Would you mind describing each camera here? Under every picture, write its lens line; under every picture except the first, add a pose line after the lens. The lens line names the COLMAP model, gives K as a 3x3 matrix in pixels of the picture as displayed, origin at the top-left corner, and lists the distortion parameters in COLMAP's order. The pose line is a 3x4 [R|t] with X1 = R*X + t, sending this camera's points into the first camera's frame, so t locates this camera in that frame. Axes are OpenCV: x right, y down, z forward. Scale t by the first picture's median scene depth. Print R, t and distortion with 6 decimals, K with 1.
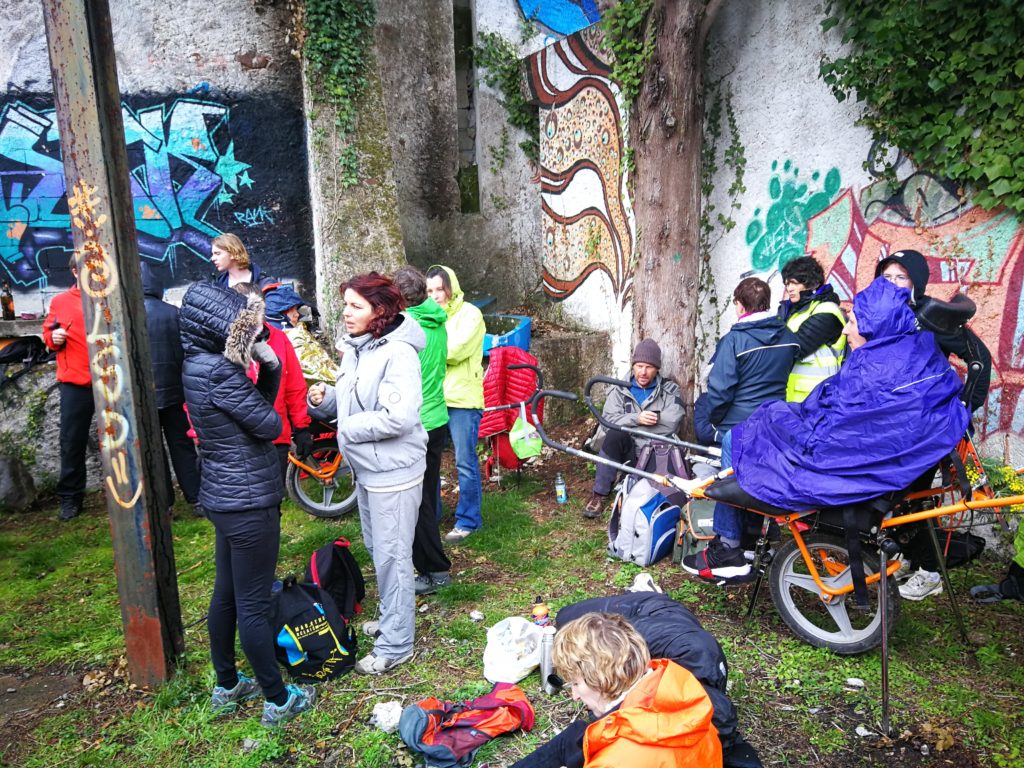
lens RADIAL K [[832.9, 0, 513.4], [0, 832.9, 384.3], [0, 0, 1]] dist [0.051259, -0.043886]
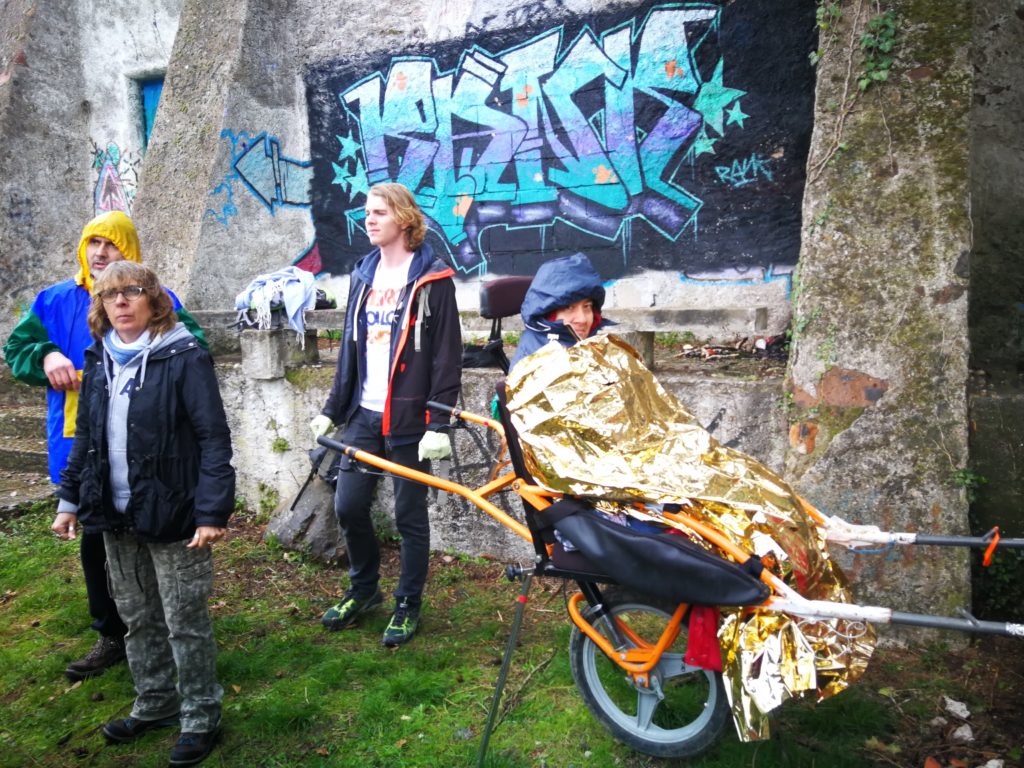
lens RADIAL K [[832.9, 0, 509.9], [0, 832.9, 391.8], [0, 0, 1]] dist [0.051259, -0.043886]
pose [[0.740191, 0.101978, -0.664618, 0.010539], [-0.103802, 0.993913, 0.036900, -0.035054], [0.664336, 0.041676, 0.746271, 0.416735]]
